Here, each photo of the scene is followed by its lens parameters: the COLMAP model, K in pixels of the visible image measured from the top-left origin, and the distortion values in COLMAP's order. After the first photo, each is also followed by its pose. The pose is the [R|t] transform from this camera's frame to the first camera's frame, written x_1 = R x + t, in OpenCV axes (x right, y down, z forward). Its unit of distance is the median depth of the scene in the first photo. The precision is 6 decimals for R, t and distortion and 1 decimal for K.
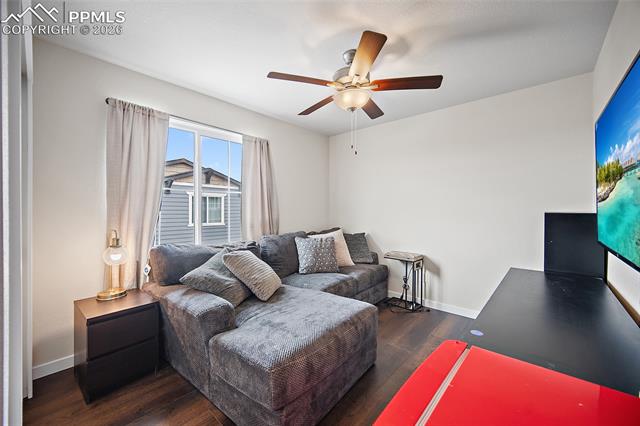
lens RADIAL K [[253.0, 0, 320.0], [0, 253.0, 211.0], [0, 0, 1]] dist [0.003934, 0.000078]
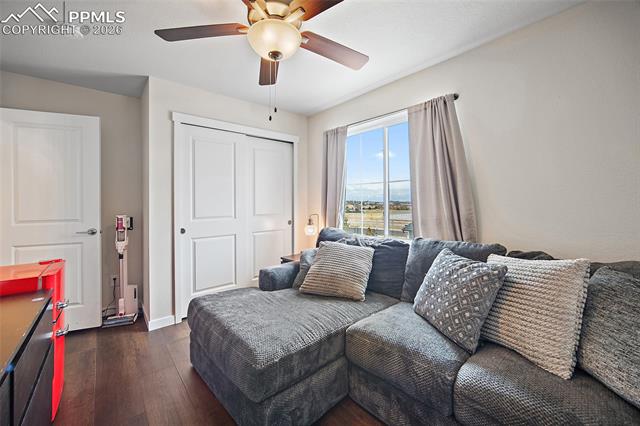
lens RADIAL K [[253.0, 0, 319.9], [0, 253.0, 207.6], [0, 0, 1]] dist [0.003934, 0.000078]
pose [[-0.131841, 0.022652, -0.991012, 0.541173], [0.003169, 0.999743, 0.022430, -0.003528], [0.991266, -0.000183, -0.131879, 0.825368]]
